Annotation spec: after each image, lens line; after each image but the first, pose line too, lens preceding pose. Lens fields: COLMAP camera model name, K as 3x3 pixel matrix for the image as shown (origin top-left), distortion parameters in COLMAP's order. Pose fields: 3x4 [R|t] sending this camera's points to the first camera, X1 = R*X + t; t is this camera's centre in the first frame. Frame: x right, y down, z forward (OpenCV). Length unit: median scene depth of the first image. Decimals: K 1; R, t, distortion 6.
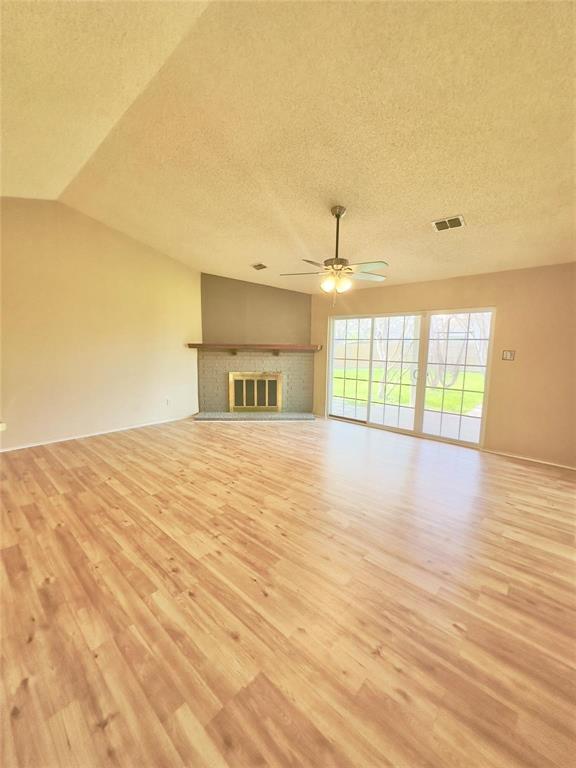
lens RADIAL K [[306.1, 0, 286.4], [0, 306.1, 389.9], [0, 0, 1]] dist [0.000148, 0.000460]
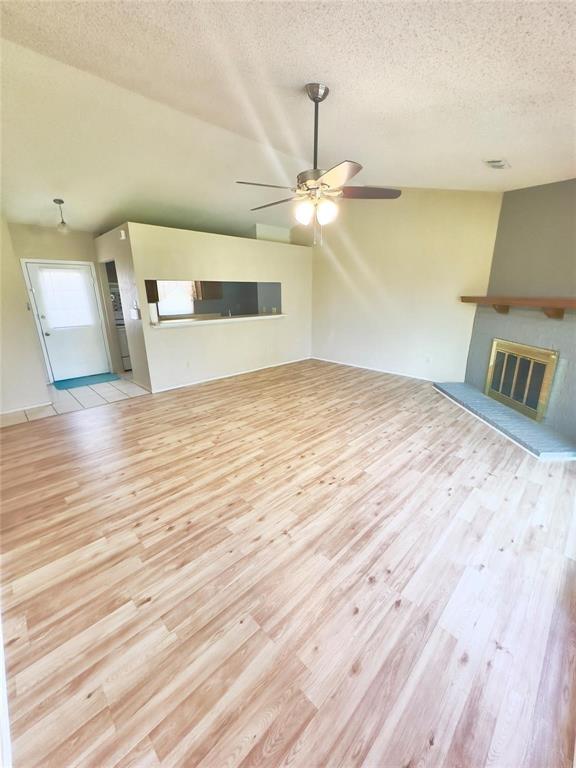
lens RADIAL K [[306.1, 0, 292.3], [0, 306.1, 386.2], [0, 0, 1]] dist [0.000148, 0.000460]
pose [[-0.054687, 0.280356, -0.958337, 0.911652], [-0.139992, 0.948141, 0.285362, -0.152202], [0.988641, 0.149765, -0.012604, 0.973084]]
